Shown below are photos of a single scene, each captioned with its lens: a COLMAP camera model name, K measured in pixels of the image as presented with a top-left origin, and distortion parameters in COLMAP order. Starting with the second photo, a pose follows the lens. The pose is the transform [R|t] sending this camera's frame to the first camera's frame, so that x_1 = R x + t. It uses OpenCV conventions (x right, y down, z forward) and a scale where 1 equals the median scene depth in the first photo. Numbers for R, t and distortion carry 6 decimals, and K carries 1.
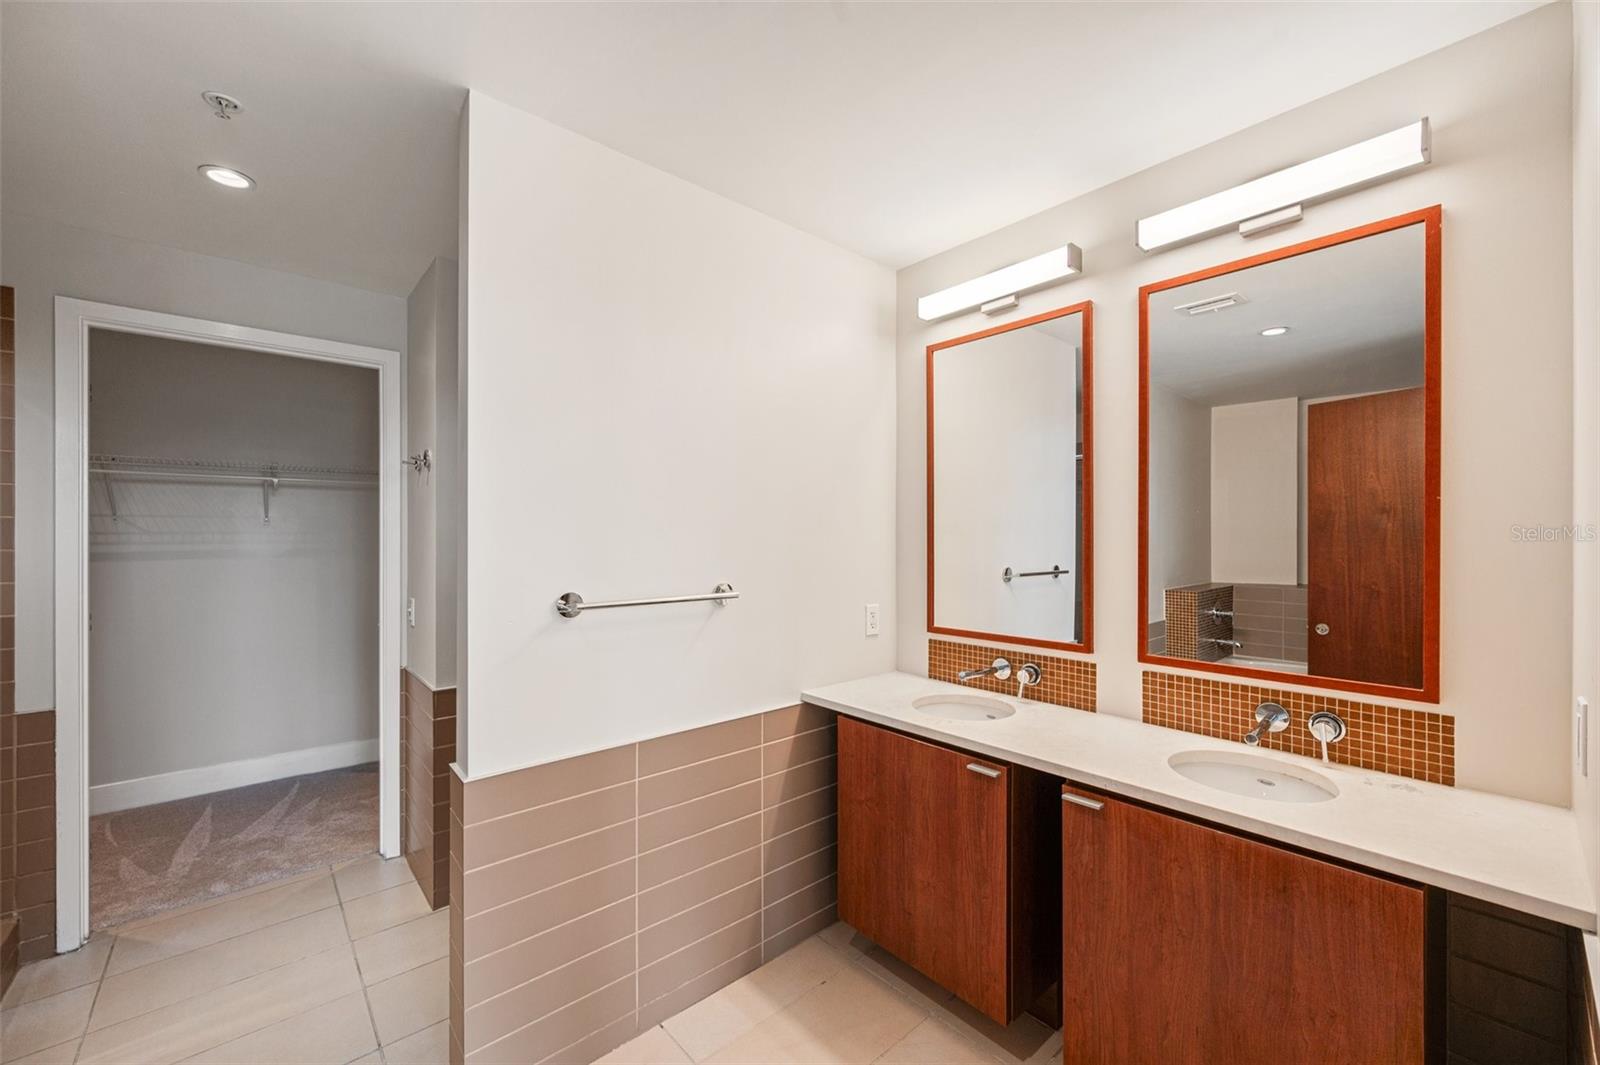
lens RADIAL K [[636.6, 0, 814.6], [0, 636.6, 540.8], [0, 0, 1]] dist [-0.003718, 0.000240]
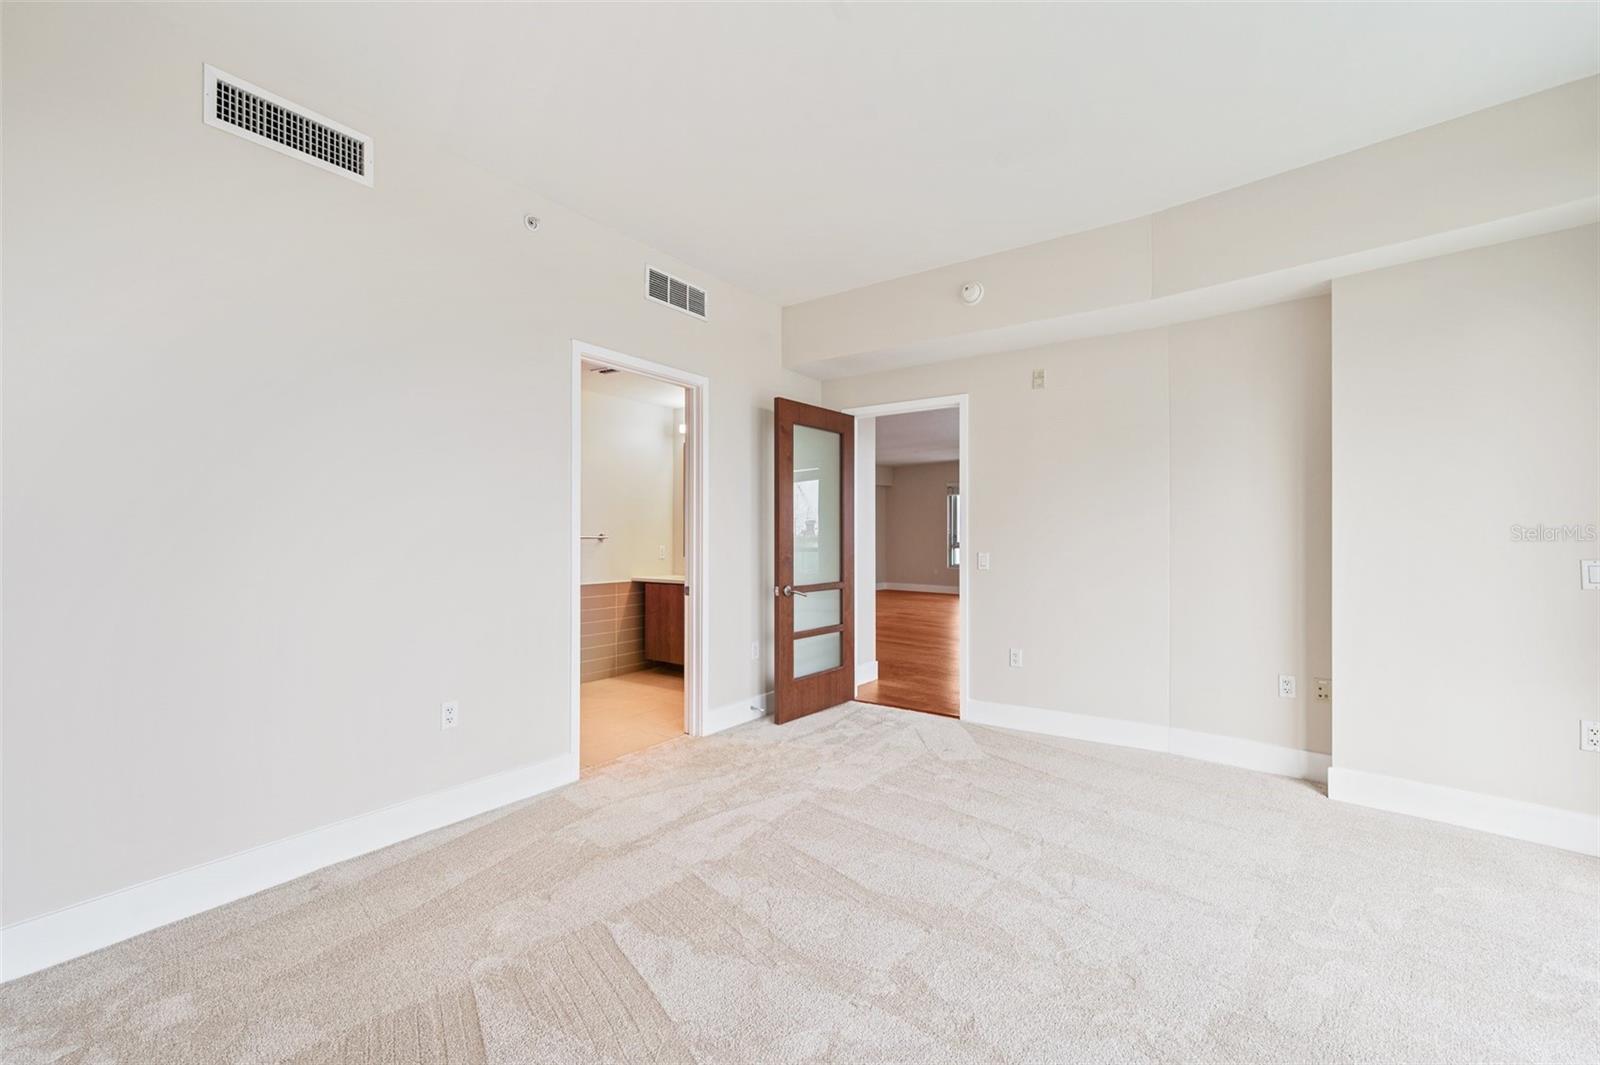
lens RADIAL K [[673.0, 0, 804.3], [0, 673.0, 534.8], [0, 0, 1]] dist [-0.001507, -0.000424]
pose [[0.974102, 0.003966, 0.226075, 0.045616], [-0.002958, 0.999984, -0.004800, 0.076535], [-0.226091, 0.004007, 0.974098, -1.877104]]
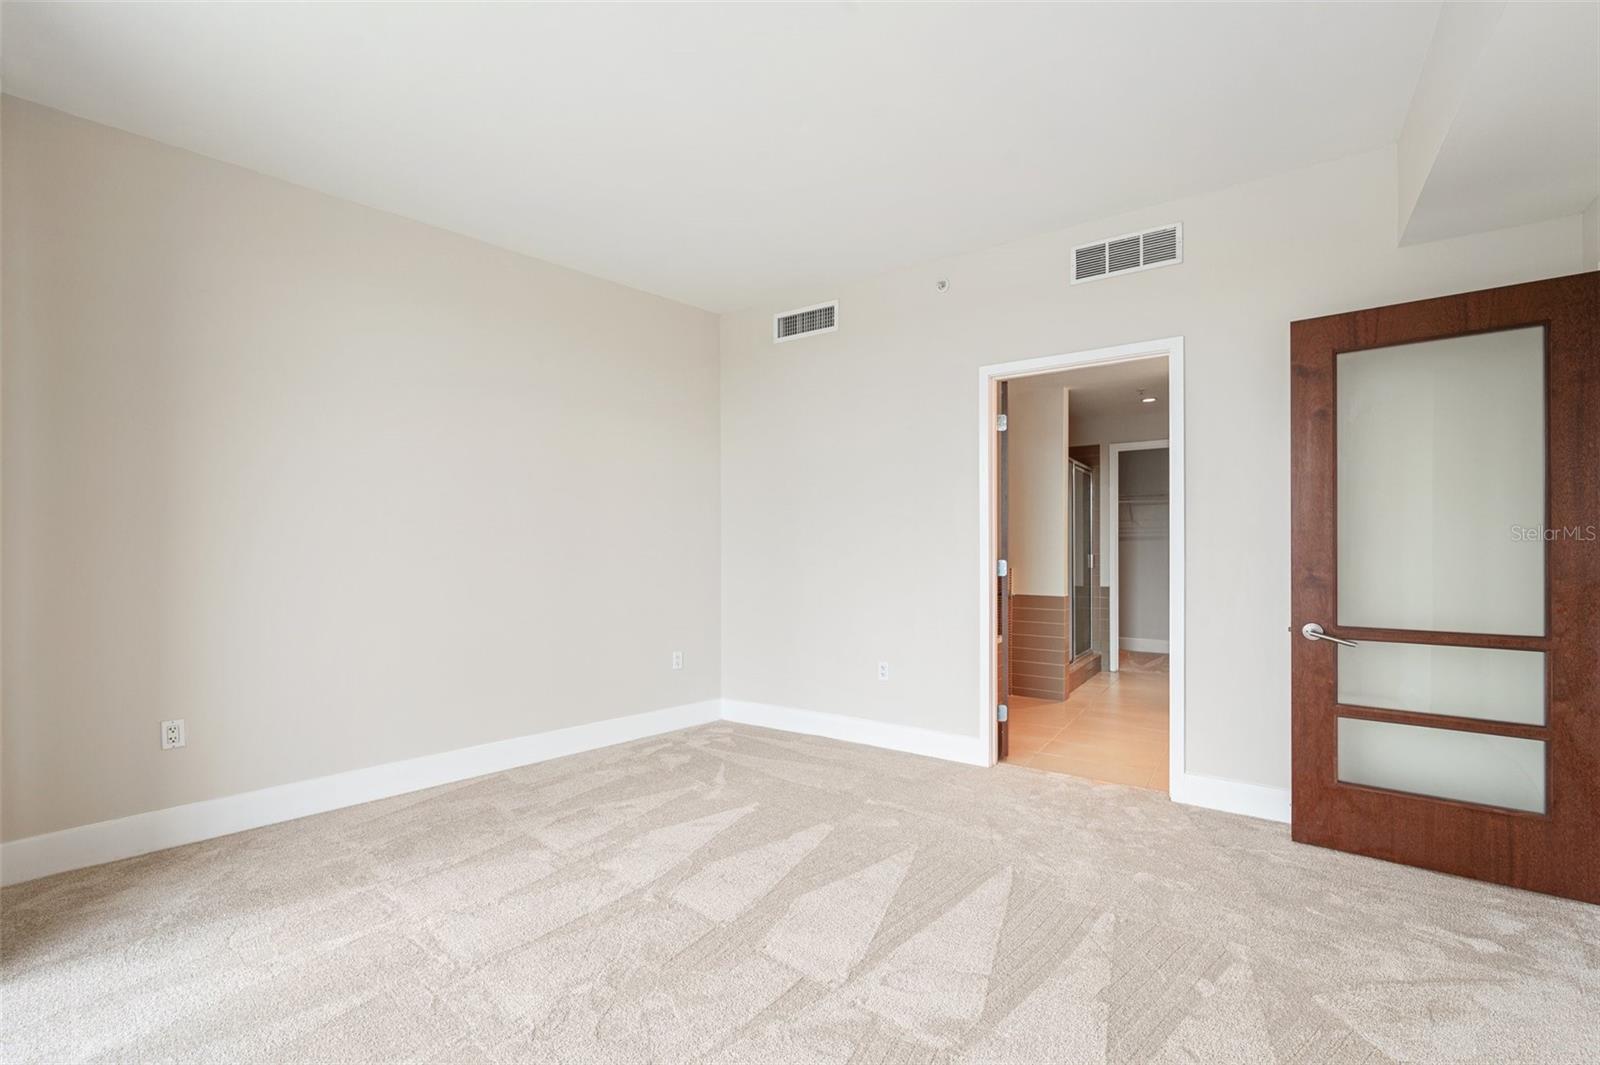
lens RADIAL K [[673.0, 0, 796.1], [0, 673.0, 544.9], [0, 0, 1]] dist [-0.001507, -0.000424]
pose [[0.236607, -0.002428, -0.971602, 1.434672], [0.001322, 0.999997, -0.002177, 0.078629], [0.971604, -0.000769, 0.236610, -1.108714]]
